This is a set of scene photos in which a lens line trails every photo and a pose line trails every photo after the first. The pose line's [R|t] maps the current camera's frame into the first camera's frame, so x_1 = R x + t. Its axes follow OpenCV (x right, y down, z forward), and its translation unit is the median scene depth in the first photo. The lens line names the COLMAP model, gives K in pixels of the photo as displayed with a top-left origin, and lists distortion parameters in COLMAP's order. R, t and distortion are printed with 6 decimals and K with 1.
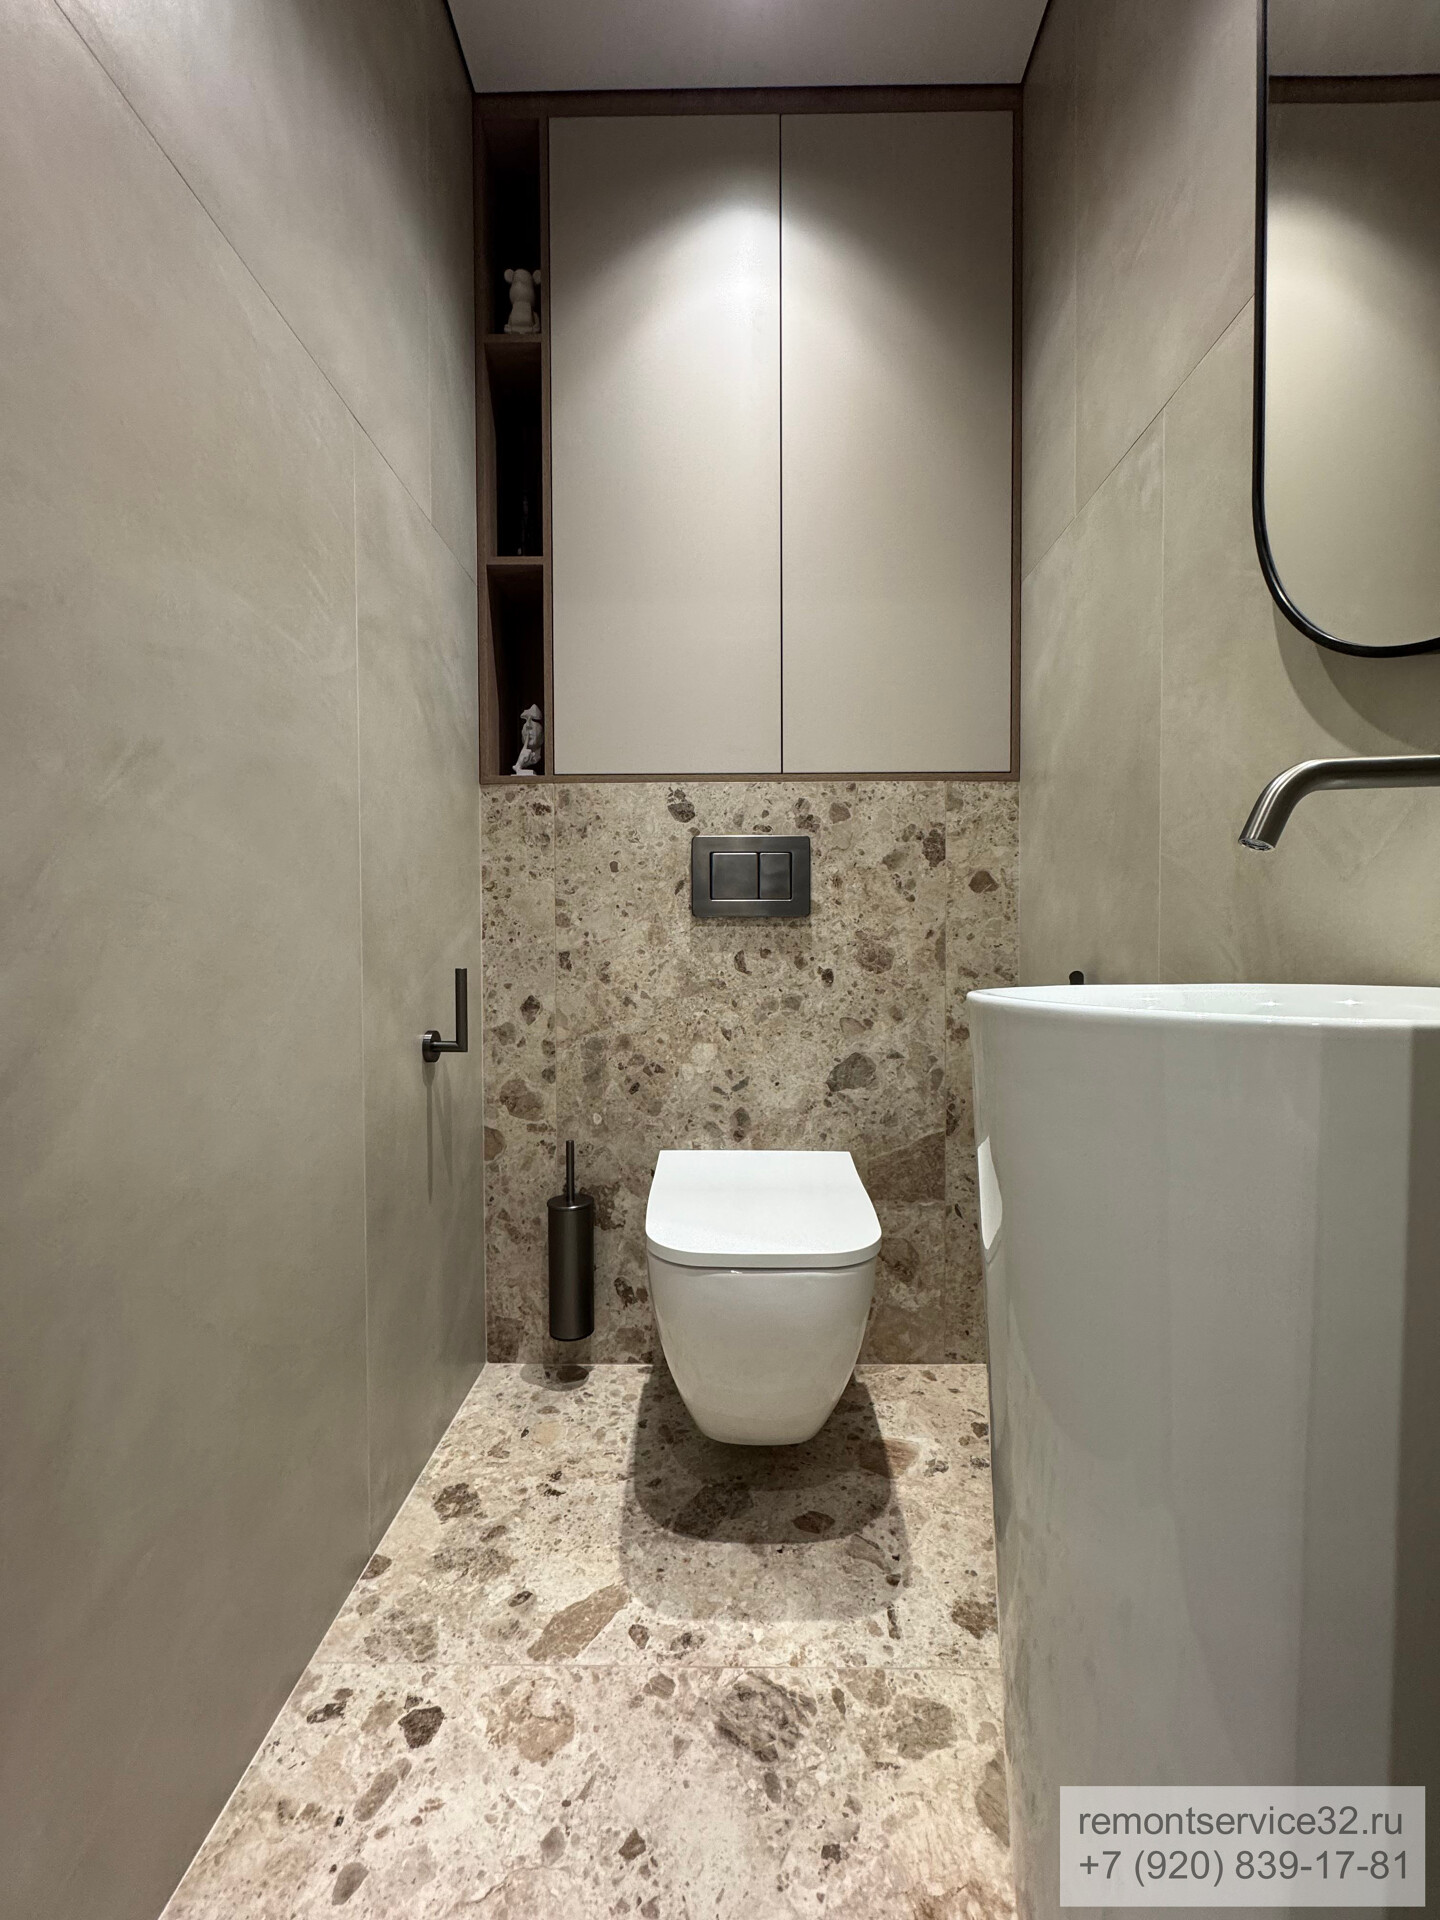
lens RADIAL K [[766.1, 0, 723.7], [0, 766.1, 952.9], [0, 0, 1]] dist [0.002767, -0.000409]
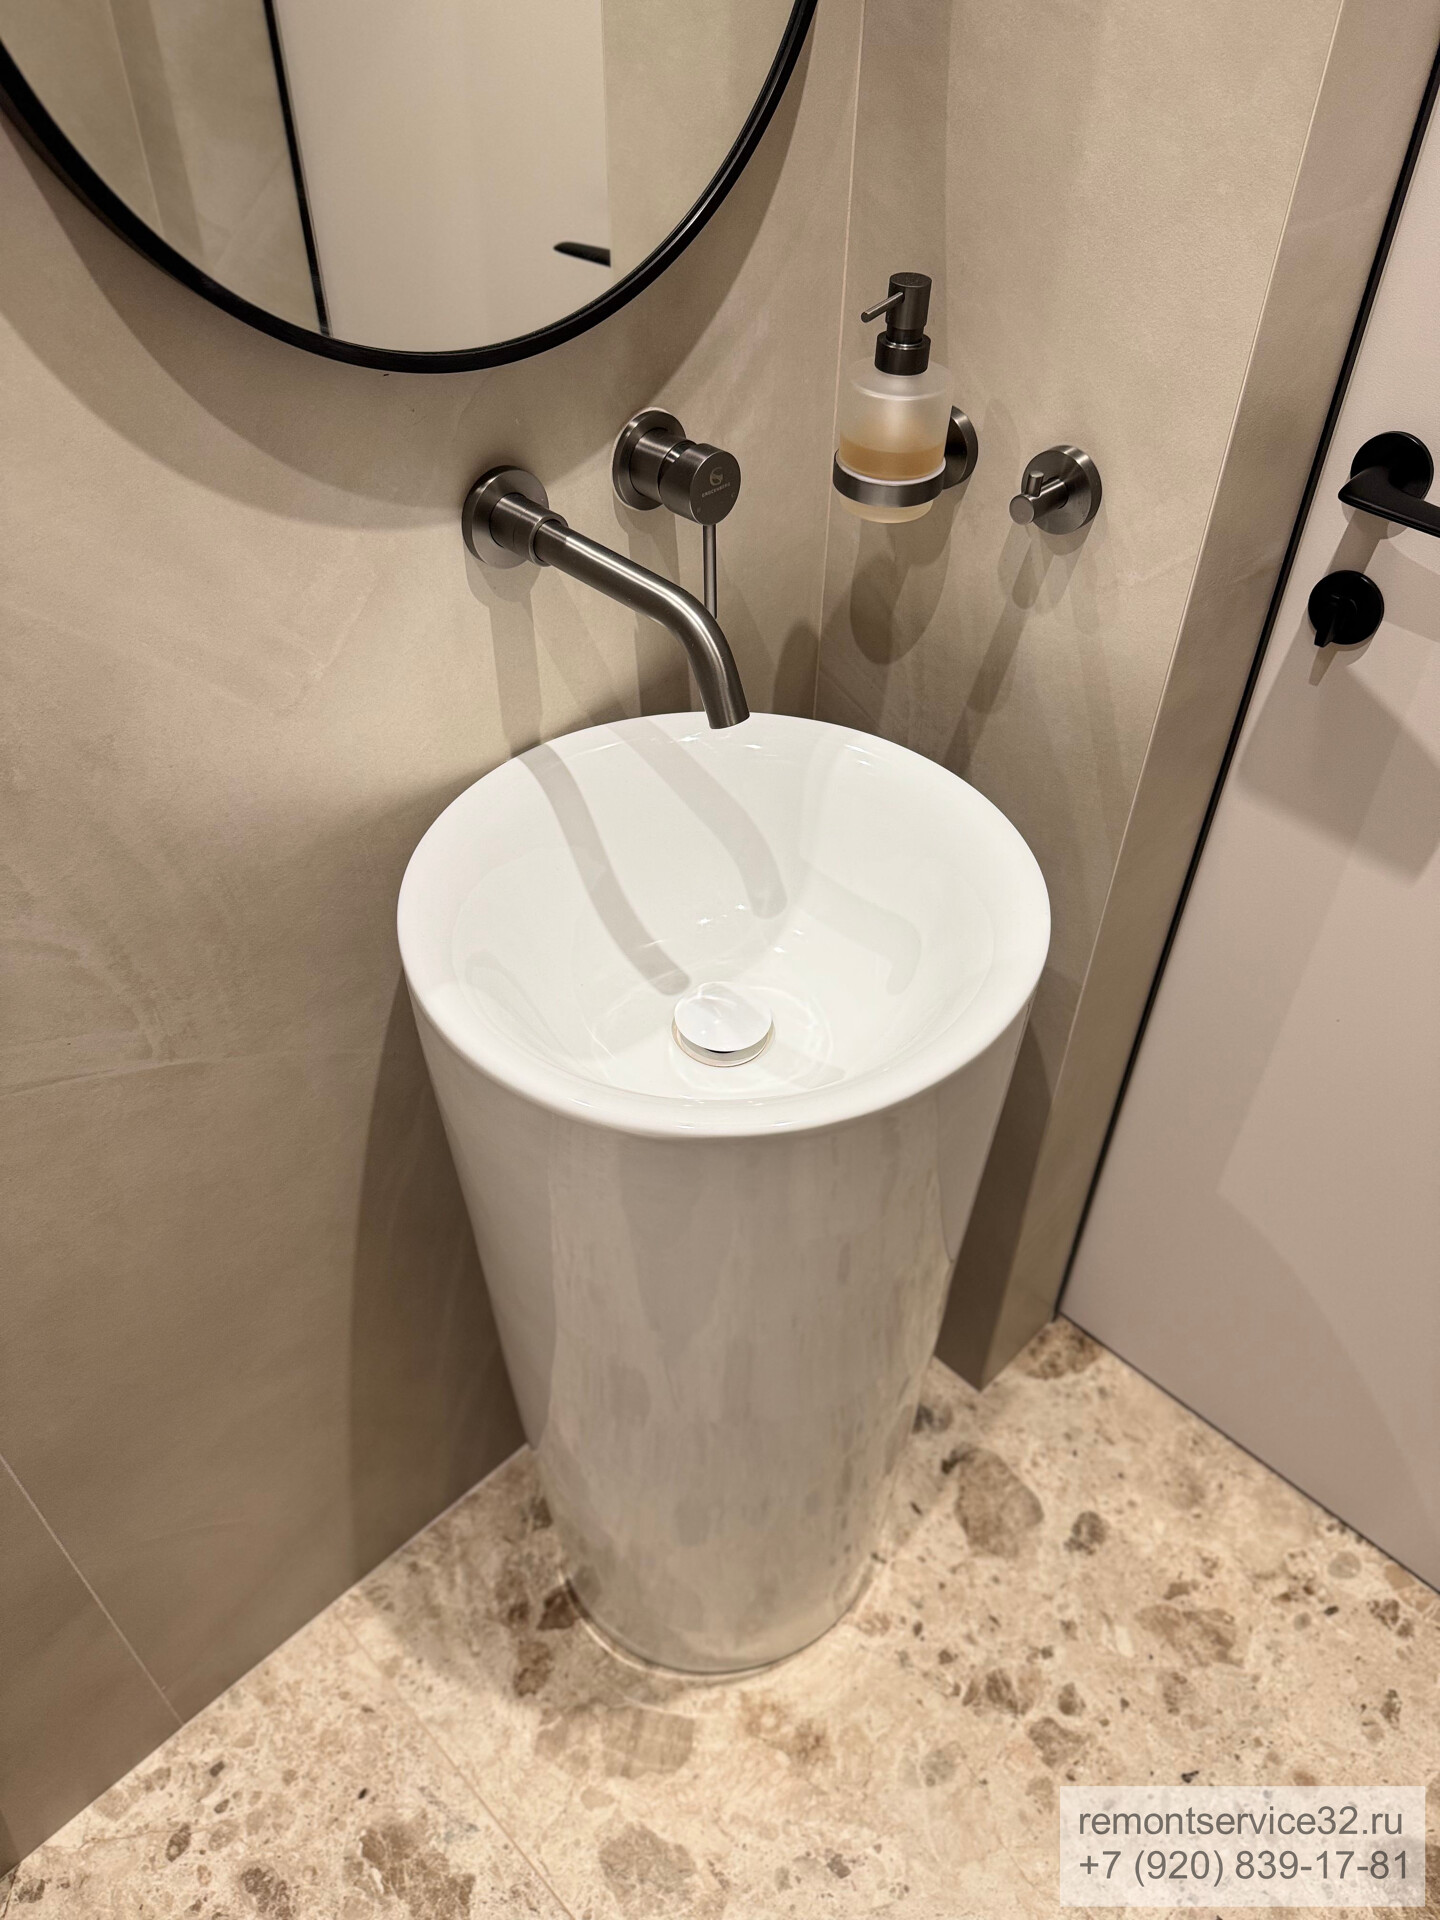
lens RADIAL K [[1361.7, 0, 721.2], [0, 1361.7, 967.3], [0, 0, 1]] dist [0.087001, -0.102164]
pose [[-0.712051, -0.474740, 0.517306, -0.094733], [-0.001523, 0.737811, 0.675005, -0.653857], [-0.702126, 0.479850, -0.526082, 1.365385]]
